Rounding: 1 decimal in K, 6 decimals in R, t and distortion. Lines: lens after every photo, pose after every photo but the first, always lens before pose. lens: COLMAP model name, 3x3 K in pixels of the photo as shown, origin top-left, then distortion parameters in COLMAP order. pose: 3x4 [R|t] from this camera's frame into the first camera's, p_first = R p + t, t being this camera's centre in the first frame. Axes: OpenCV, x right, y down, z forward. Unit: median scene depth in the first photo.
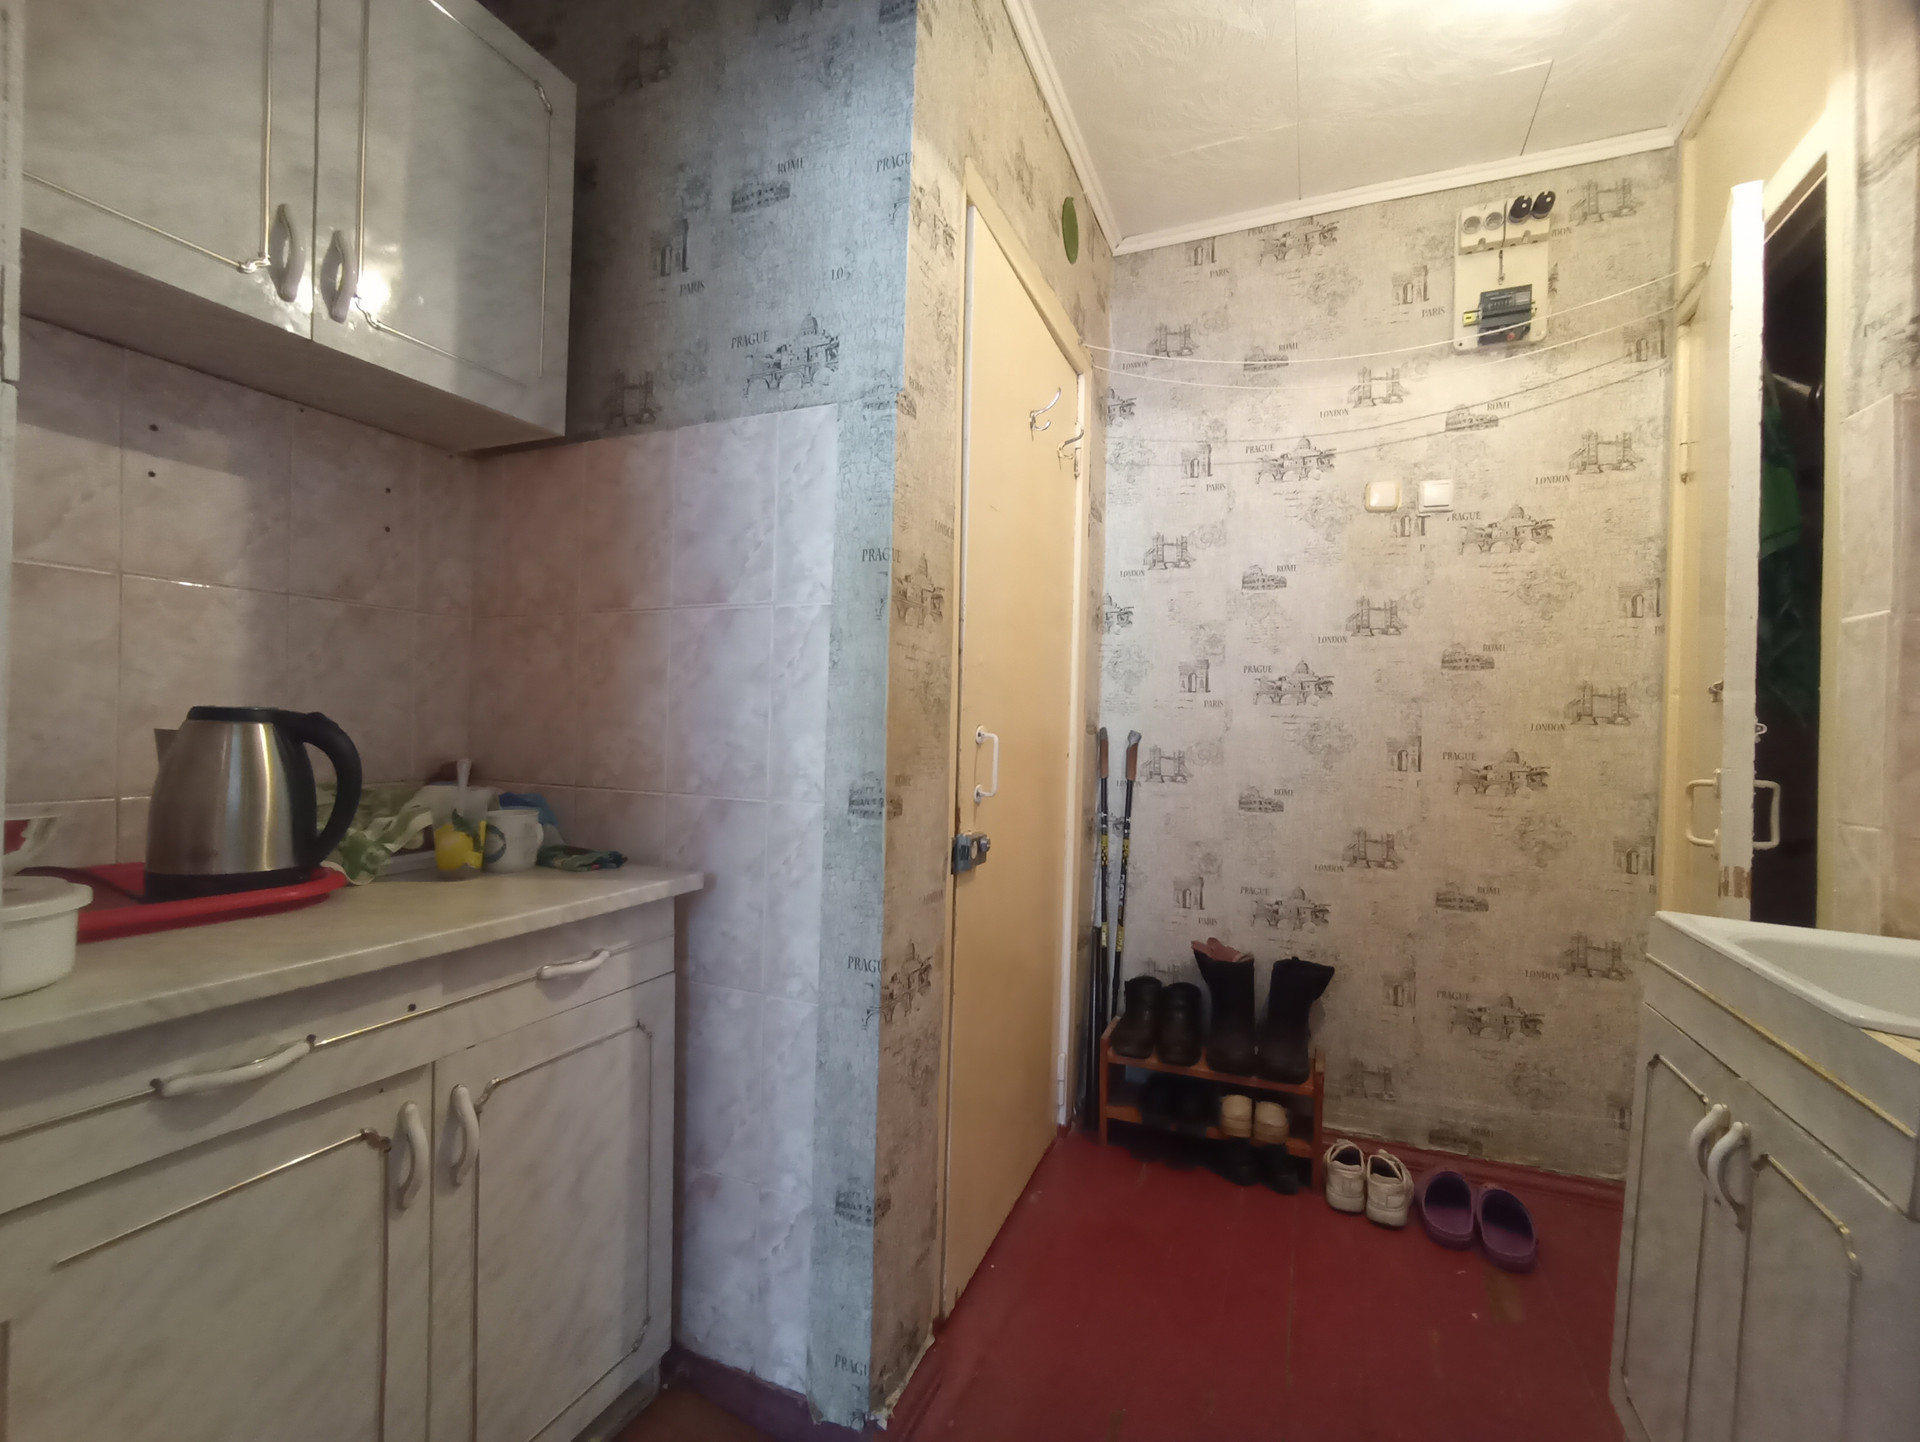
lens RADIAL K [[866.5, 0, 956.0], [0, 866.5, 733.0], [0, 0, 1]] dist [-0.040427, 0.019687]
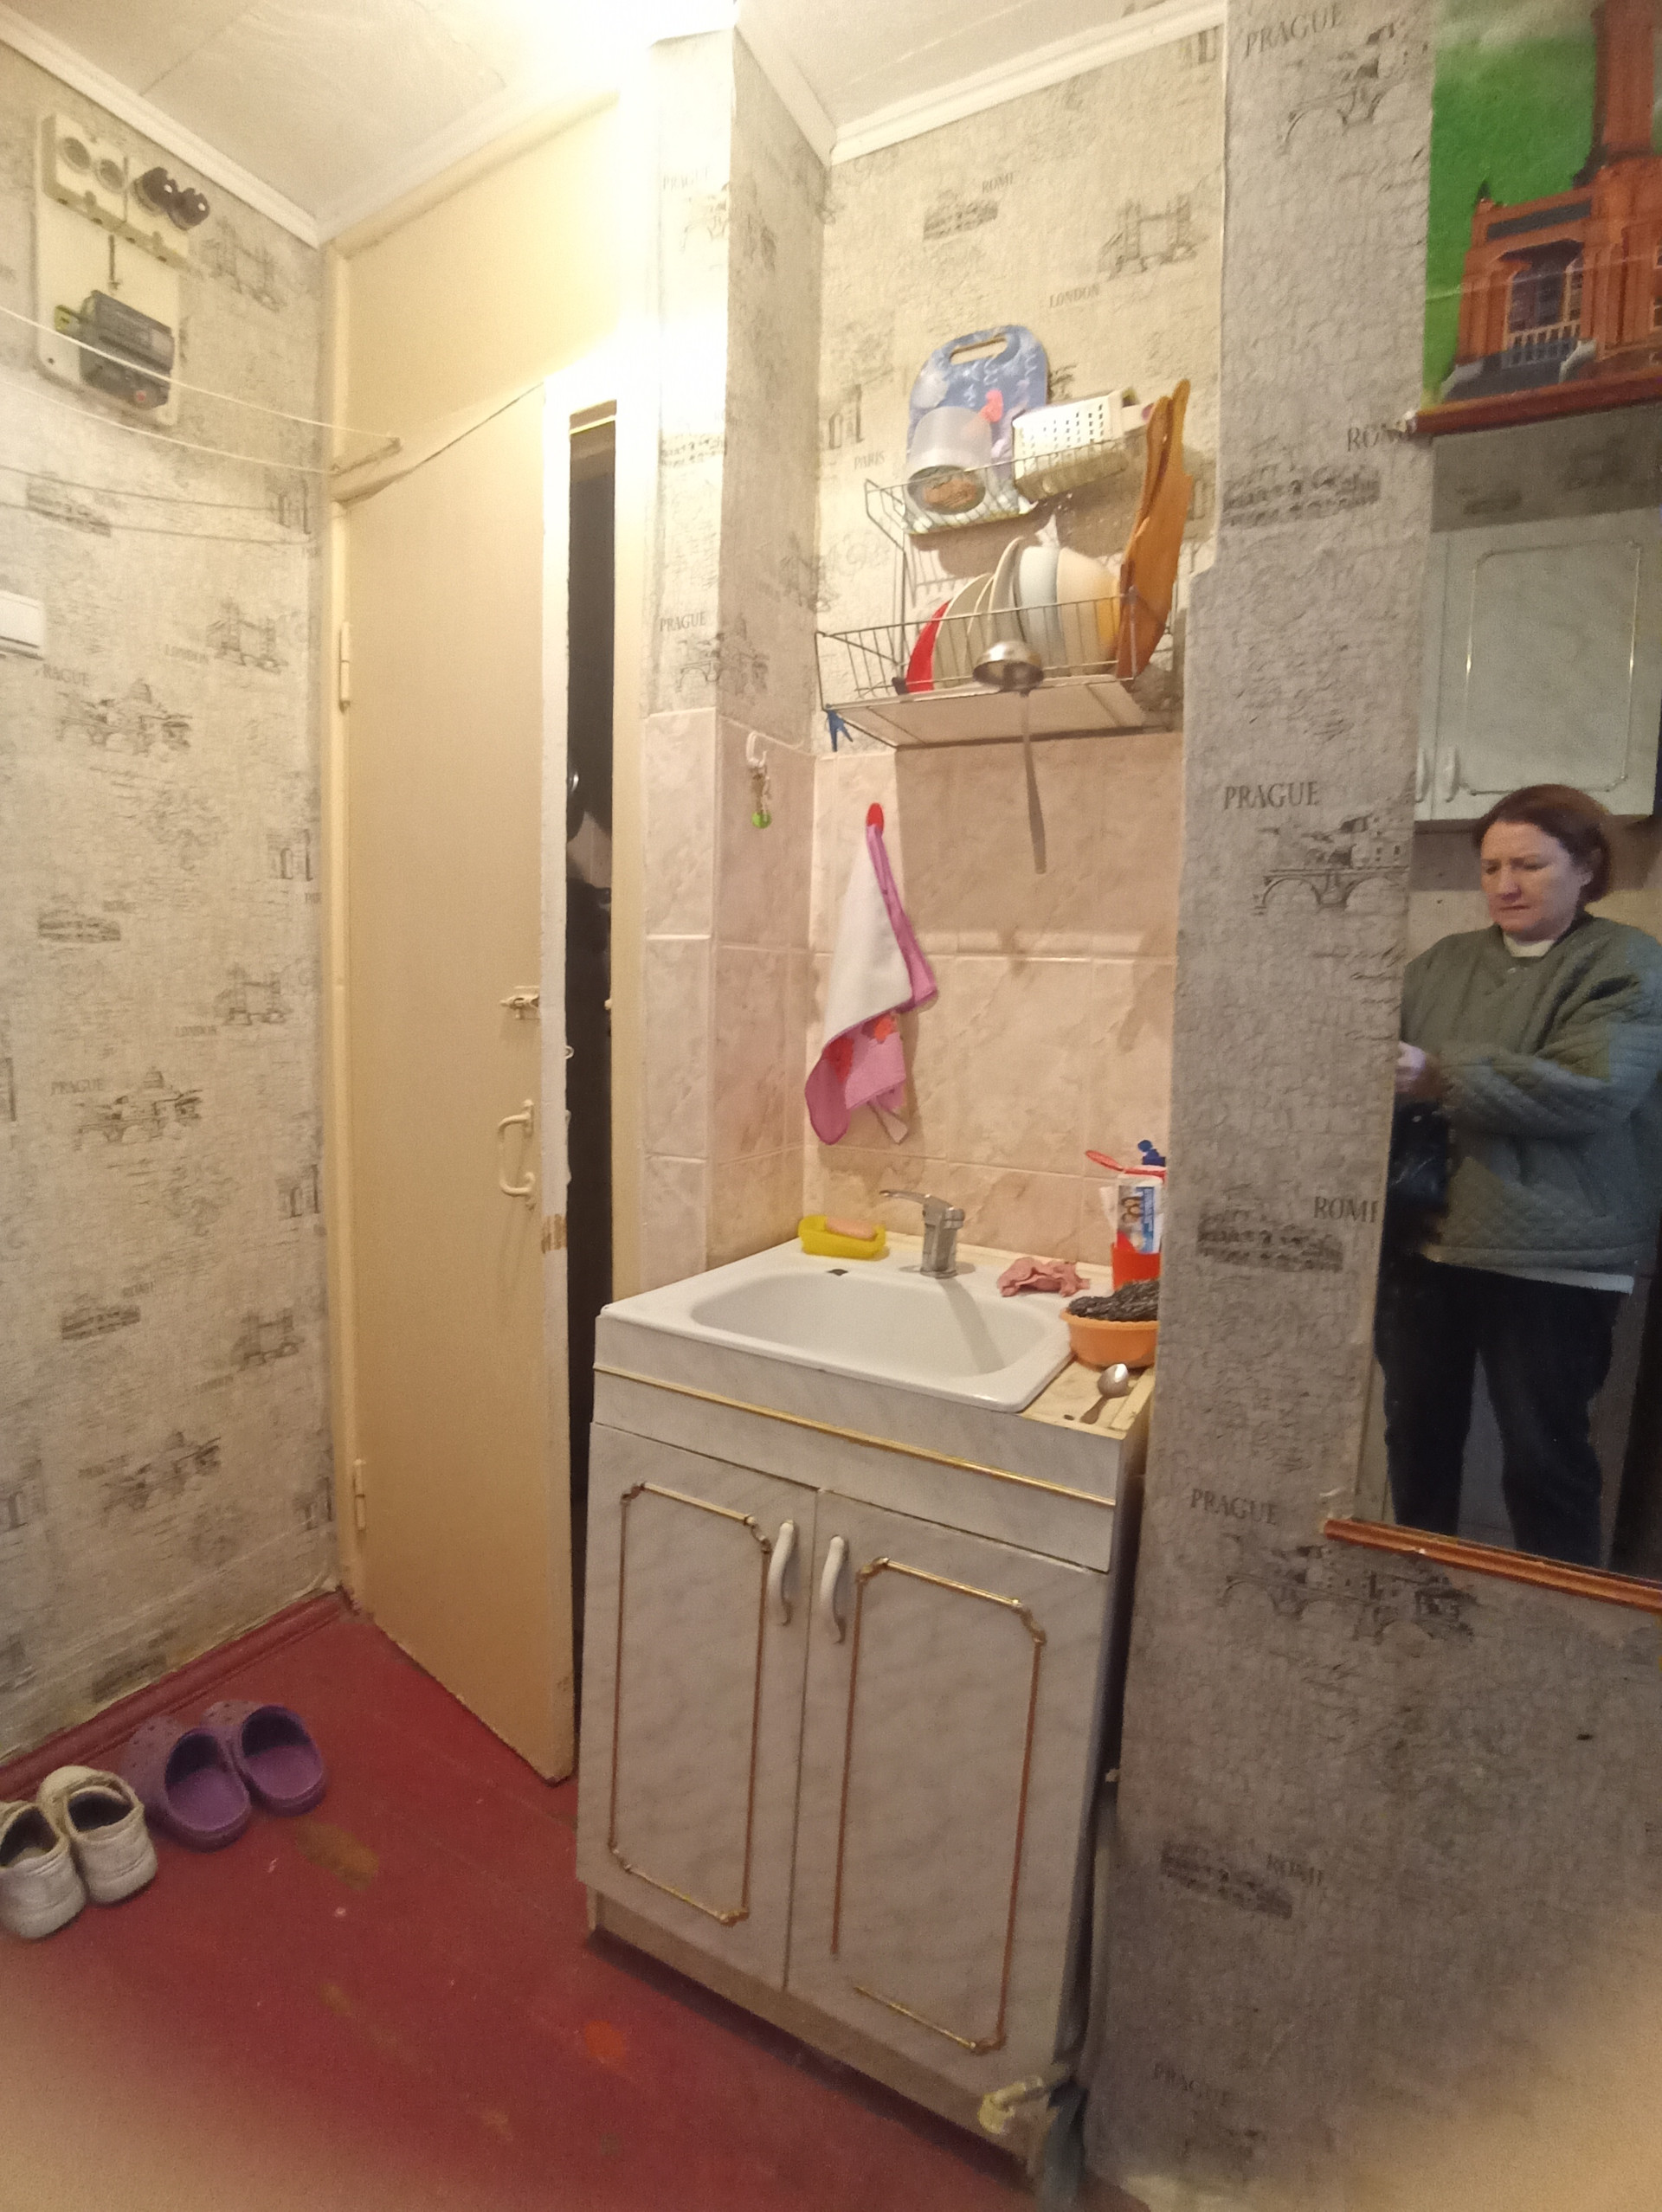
lens RADIAL K [[1040.4, 0, 855.0], [0, 1040.4, 1099.6], [0, 0, 1]] dist [-0.070903, 0.015996]
pose [[0.116560, -0.120500, 0.985847, -0.040386], [-0.015746, 0.992264, 0.123146, -0.059021], [-0.993059, -0.029877, 0.113761, 0.384047]]
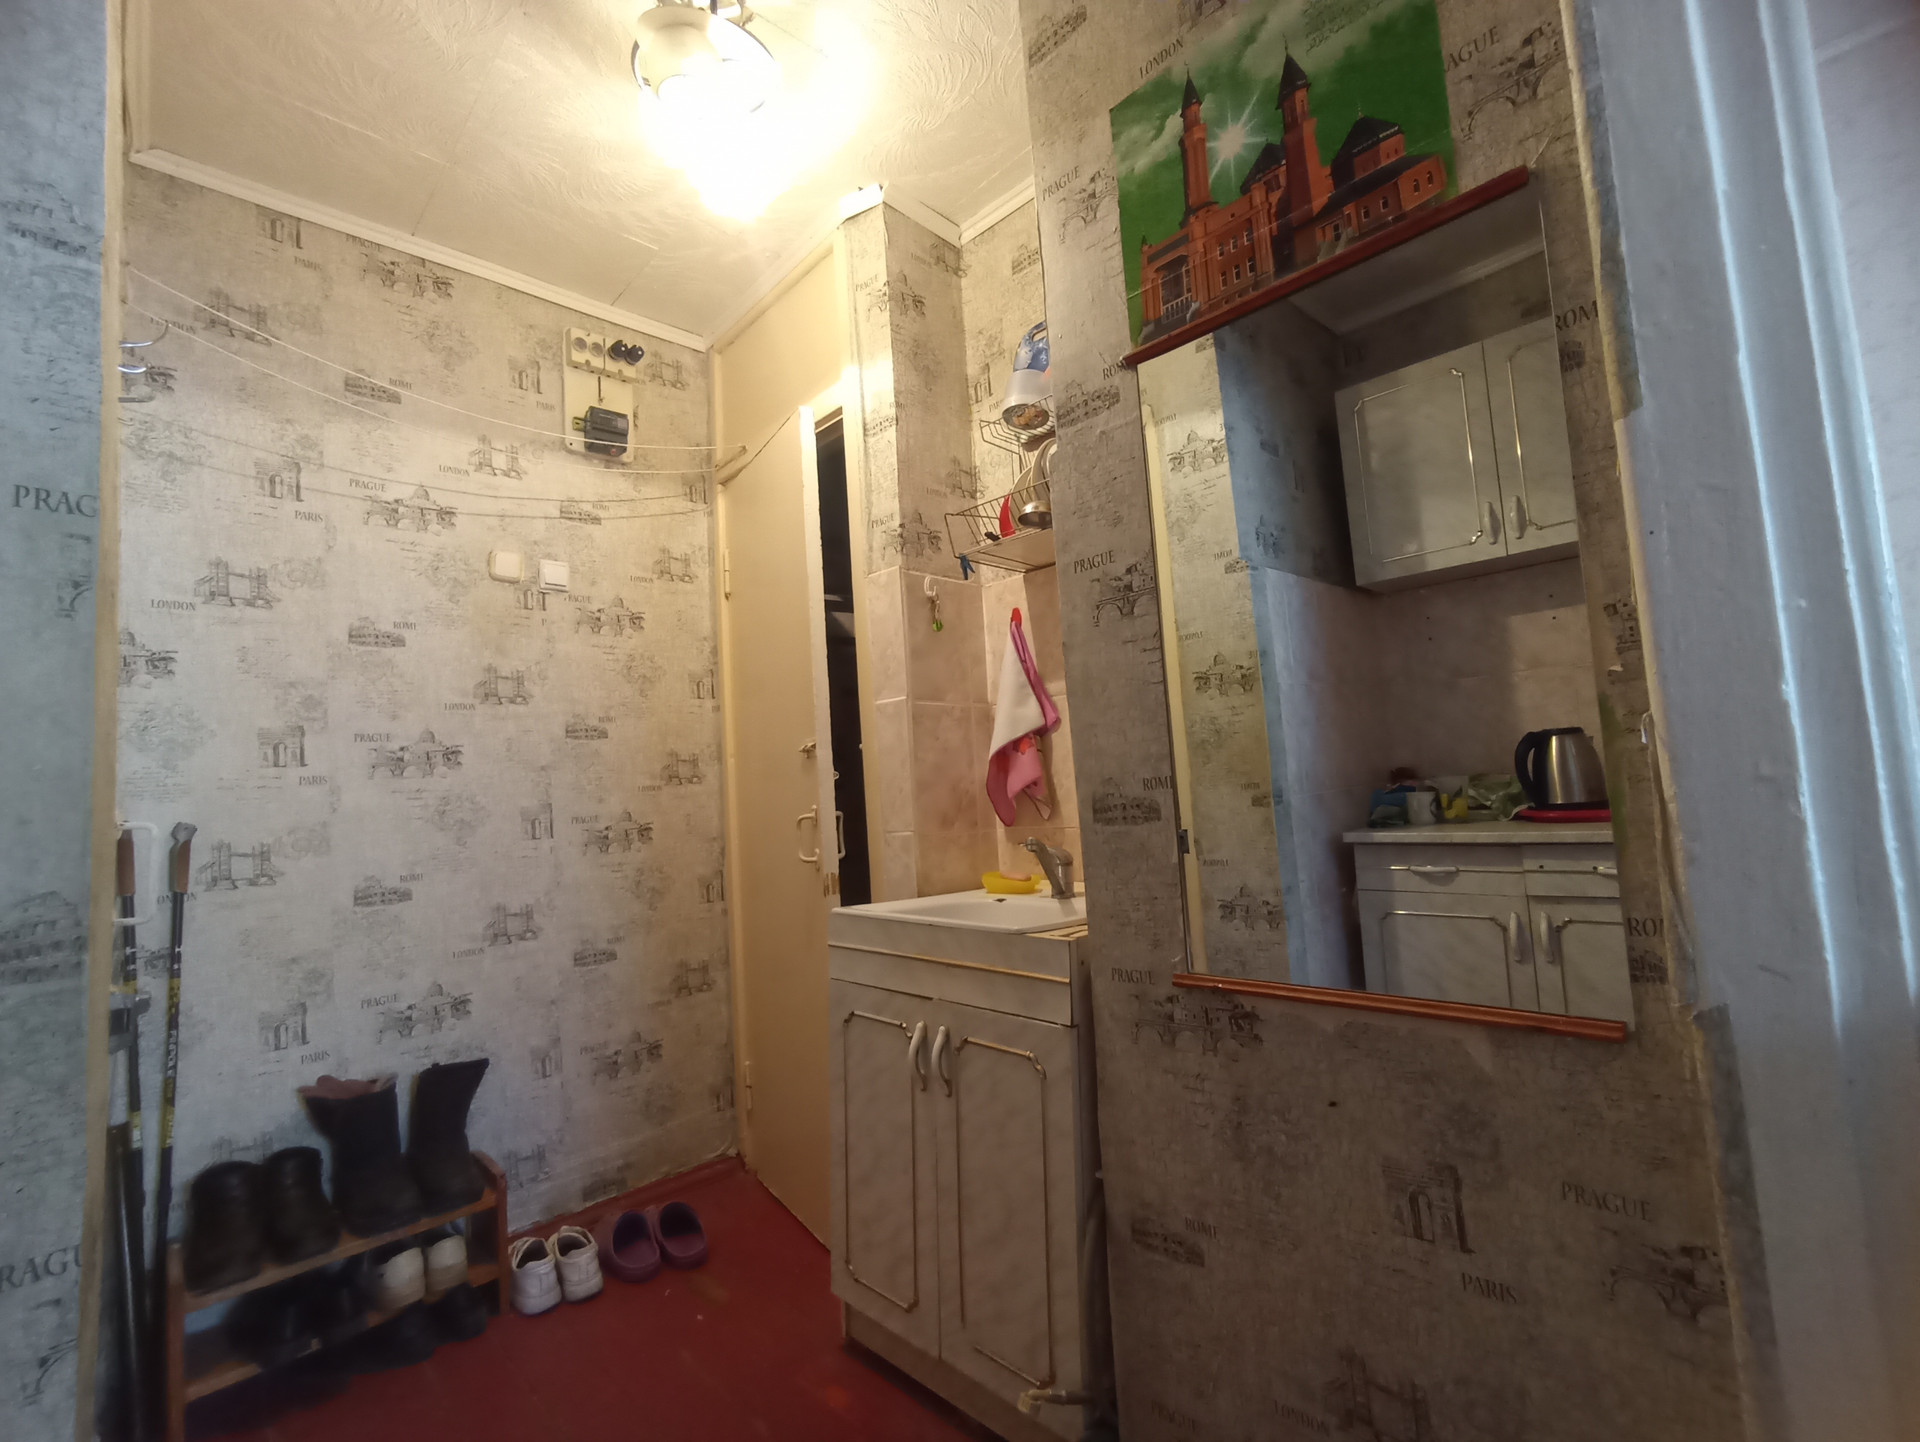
lens RADIAL K [[843.0, 0, 960.0], [0, 843.0, 734.1], [0, 0, 1]] dist [-0.045082, 0.023154]
pose [[0.394244, 0.016331, 0.918861, -0.189475], [0.077057, 0.995734, -0.050759, 0.009664], [-0.915770, 0.090816, 0.391304, 0.154637]]
